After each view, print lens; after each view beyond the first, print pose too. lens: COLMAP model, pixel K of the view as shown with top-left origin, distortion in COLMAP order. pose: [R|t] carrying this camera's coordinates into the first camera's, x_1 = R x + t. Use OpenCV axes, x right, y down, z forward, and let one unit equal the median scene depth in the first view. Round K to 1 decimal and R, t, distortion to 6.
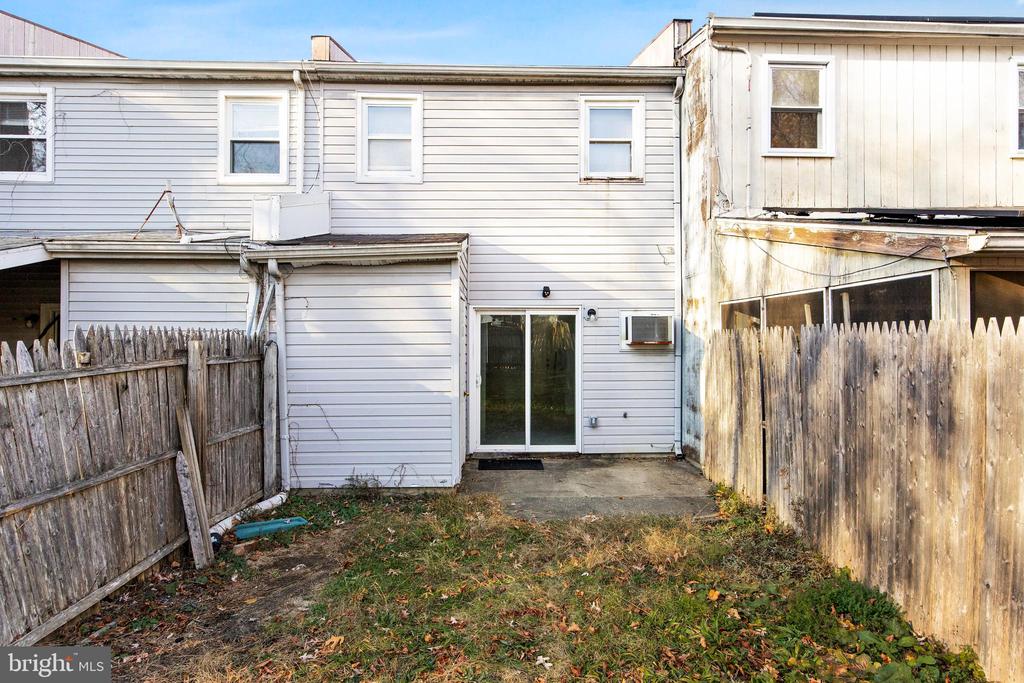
lens RADIAL K [[610.4, 0, 509.7], [0, 610.4, 344.7], [0, 0, 1]] dist [-0.003113, 0.000346]
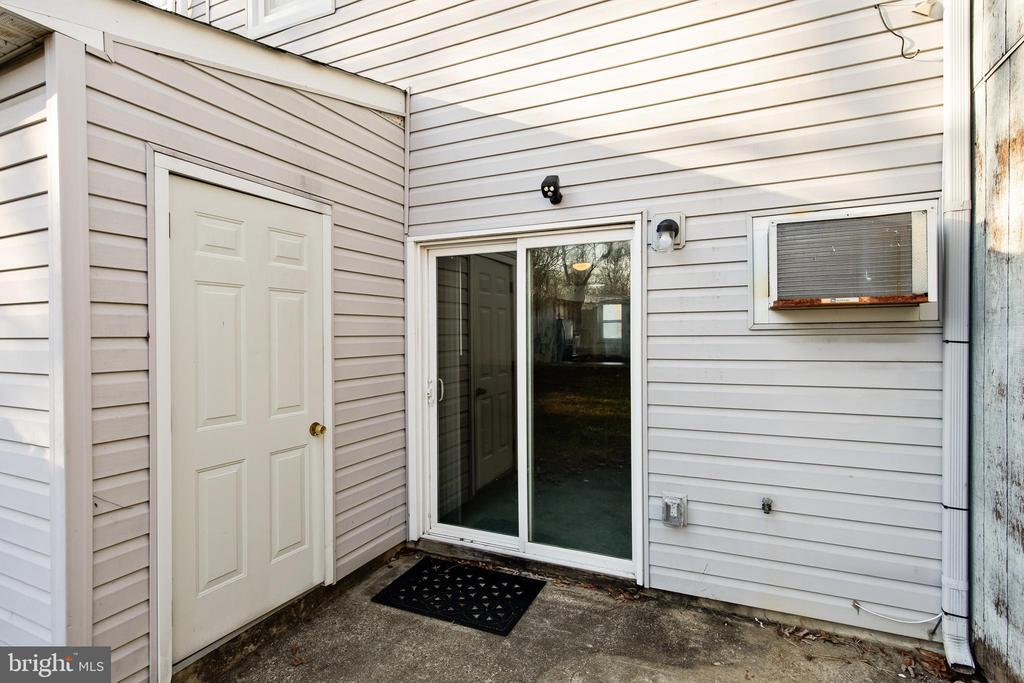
lens RADIAL K [[497.8, 0, 517.1], [0, 497.8, 337.2], [0, 0, 1]] dist [-0.000222, -0.000190]
pose [[0.892735, -0.001878, -0.450579, 0.190942], [0.003956, 0.999985, 0.003671, 0.014054], [0.450565, -0.005060, 0.892729, 0.674676]]
